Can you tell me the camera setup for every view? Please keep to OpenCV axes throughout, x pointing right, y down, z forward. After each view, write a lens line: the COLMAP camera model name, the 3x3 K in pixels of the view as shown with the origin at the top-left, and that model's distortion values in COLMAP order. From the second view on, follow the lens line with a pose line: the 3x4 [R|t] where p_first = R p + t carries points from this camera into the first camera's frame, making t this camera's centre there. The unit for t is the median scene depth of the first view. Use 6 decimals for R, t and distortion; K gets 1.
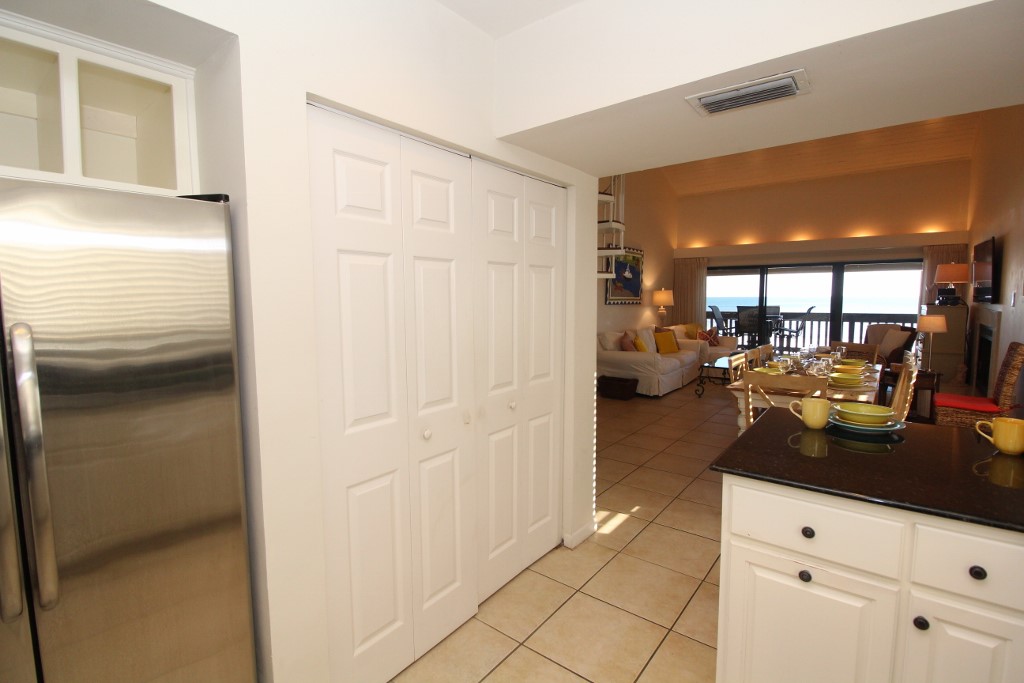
lens RADIAL K [[475.3, 0, 512.0], [0, 475.3, 341.5], [0, 0, 1]] dist [-0.000579, -0.011944]
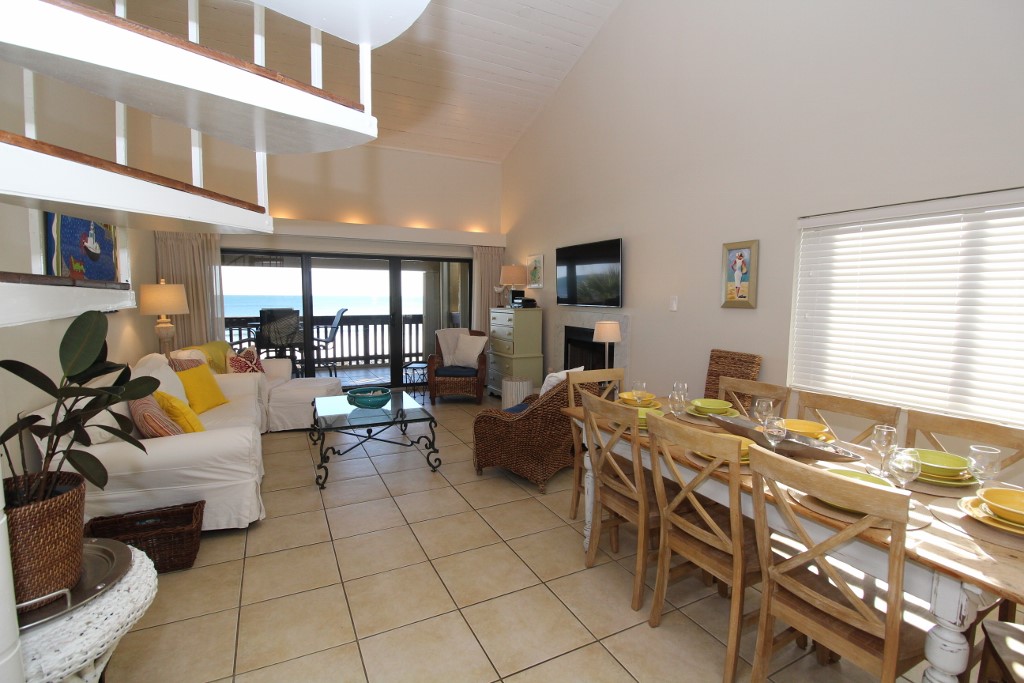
lens RADIAL K [[475.3, 0, 512.0], [0, 475.3, 341.5], [0, 0, 1]] dist [-0.000579, -0.011944]
pose [[0.428267, -0.078394, 0.900245, 0.019771], [0.074671, 0.995893, 0.051200, -0.051034], [-0.900562, 0.045295, 0.432362, 0.516276]]
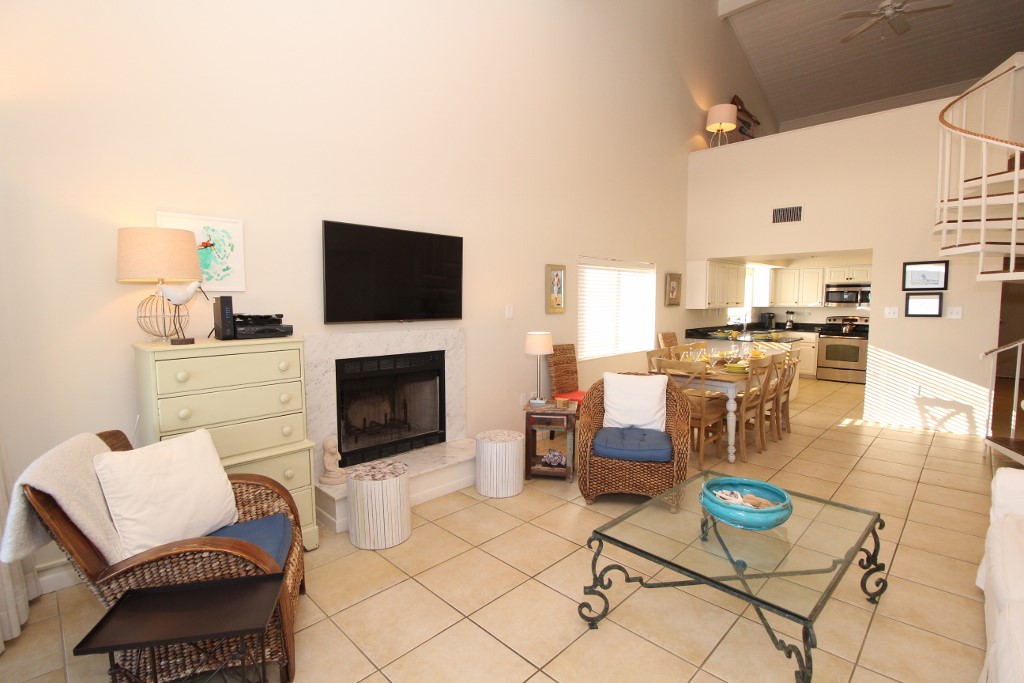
lens RADIAL K [[475.3, 0, 512.0], [0, 475.3, 341.5], [0, 0, 1]] dist [-0.000579, -0.011944]
pose [[-0.992885, 0.000111, 0.119079, 0.555093], [0.021041, 0.984427, 0.174527, -0.123119], [-0.117205, 0.175791, -0.977425, 1.201791]]
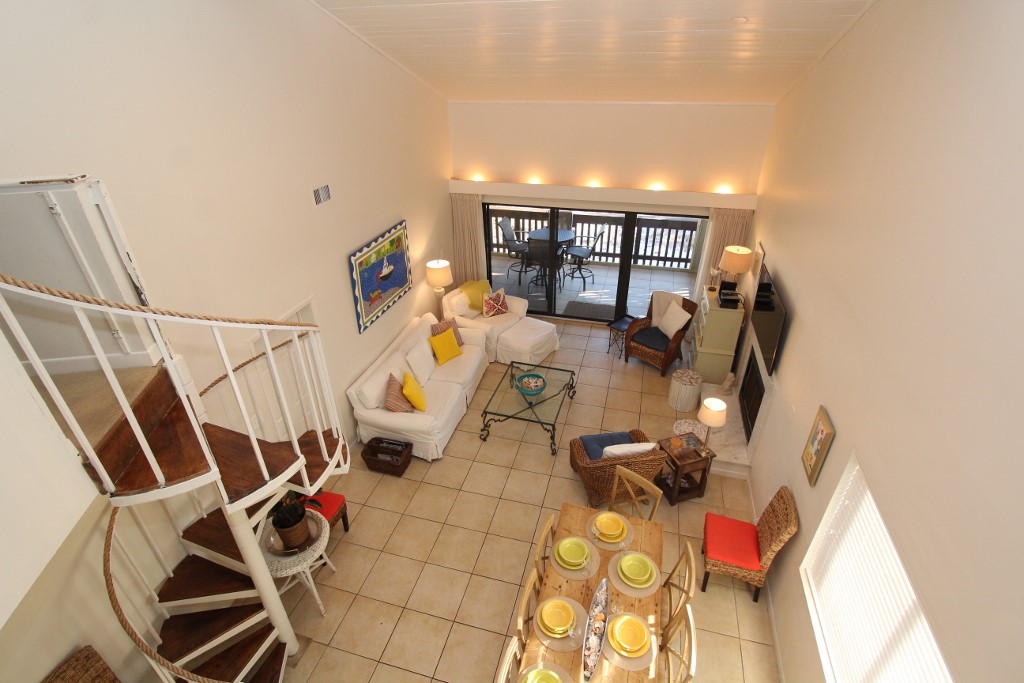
lens RADIAL K [[497.3, 0, 512.0], [0, 497.3, 341.5], [0, 0, 1]] dist [-0.001001, -0.000325]
pose [[0.922351, -0.197618, 0.331987, 0.157287], [0.039482, 0.902998, 0.427826, -0.388804], [-0.384330, -0.381498, 0.840684, 0.258103]]
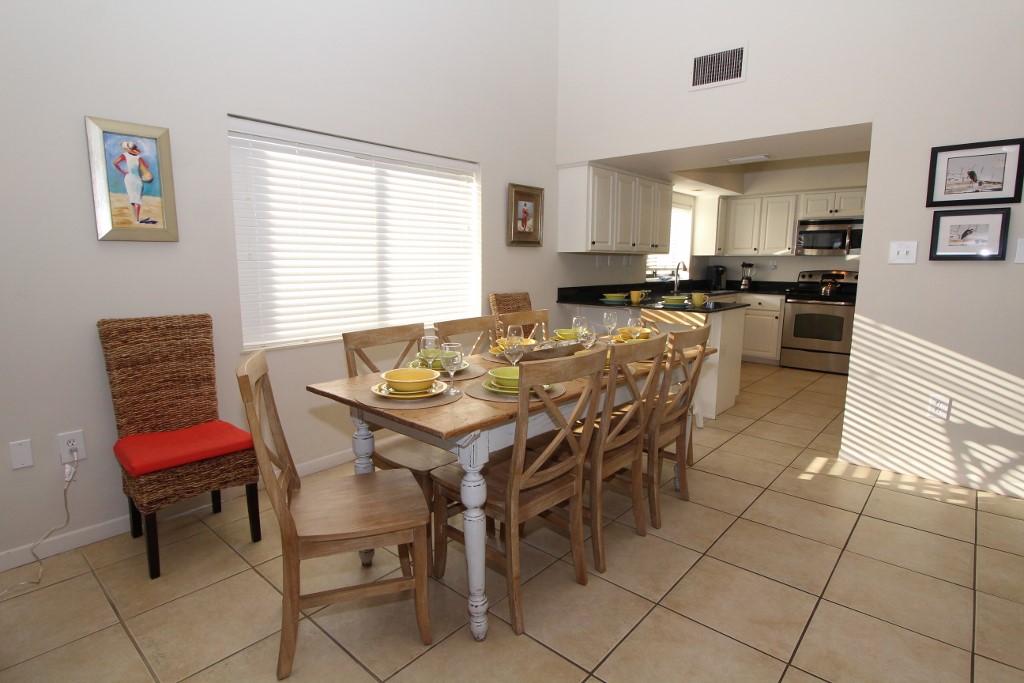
lens RADIAL K [[530.3, 0, 512.0], [0, 530.3, 341.5], [0, 0, 1]] dist [-0.004050, -0.002453]
pose [[-0.998320, -0.007032, 0.057513, 0.329933], [0.007006, 0.970674, 0.240297, -0.059217], [-0.057516, 0.240296, -0.968994, 0.829579]]
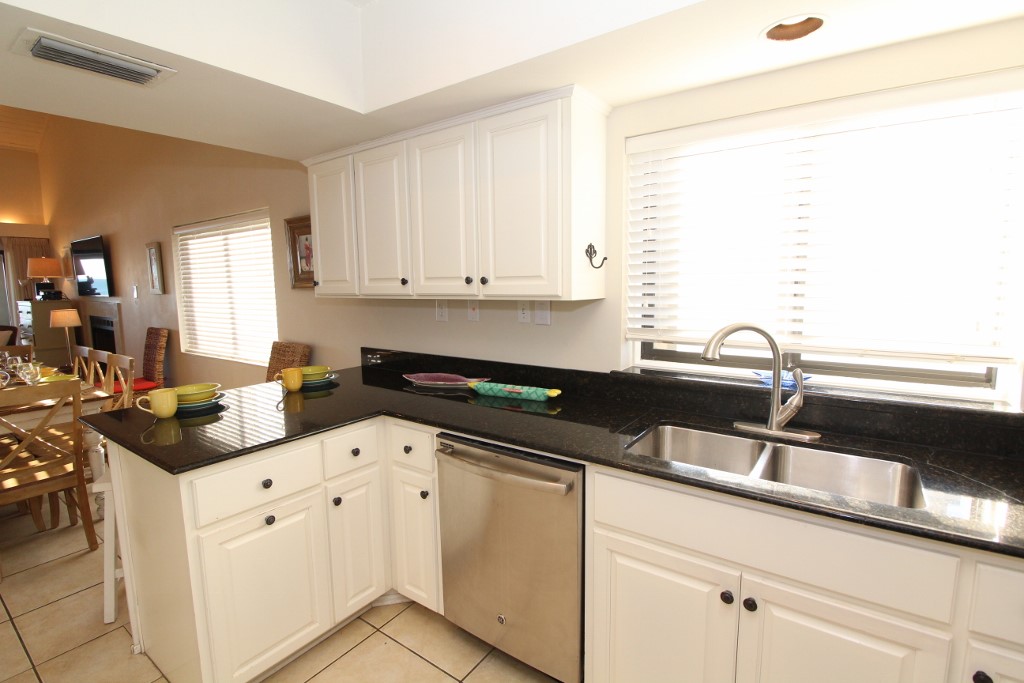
lens RADIAL K [[475.3, 0, 512.0], [0, 475.3, 341.5], [0, 0, 1]] dist [-0.000579, -0.011944]
pose [[-0.044625, -0.114544, 0.992415, -0.094623], [0.104683, 0.987400, 0.118672, -0.005363], [-0.993504, 0.109184, -0.032072, 0.064511]]
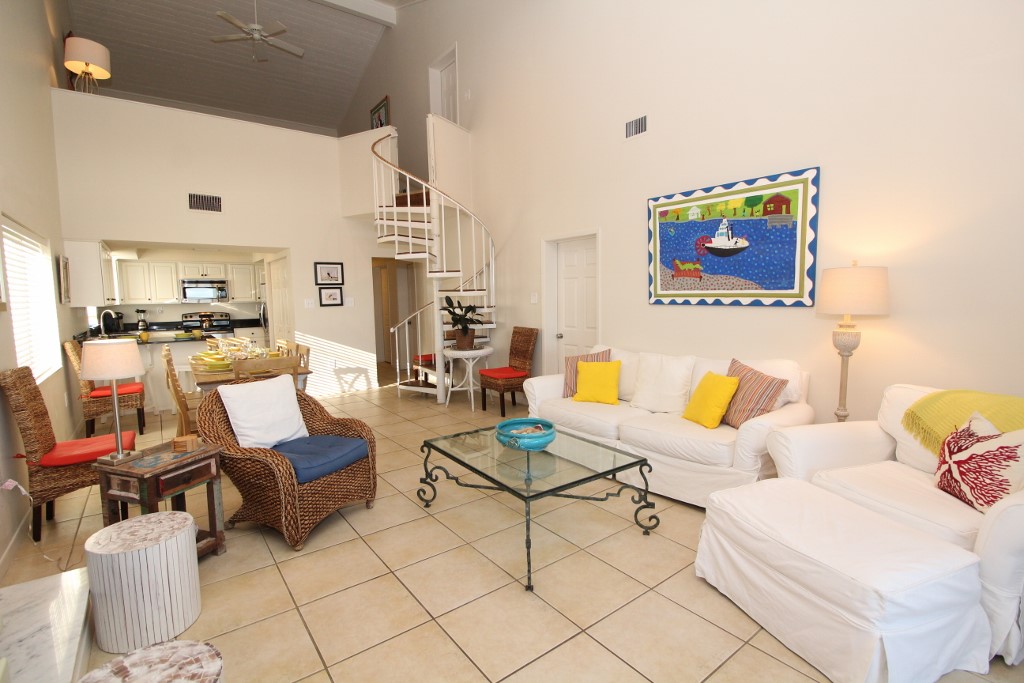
lens RADIAL K [[475.3, 0, 512.0], [0, 475.3, 341.5], [0, 0, 1]] dist [-0.000579, -0.011944]
pose [[-0.260843, 0.103828, -0.959782, 0.819077], [-0.070862, 0.989458, 0.126297, -0.094418], [0.962777, 0.100956, -0.250735, 0.992728]]
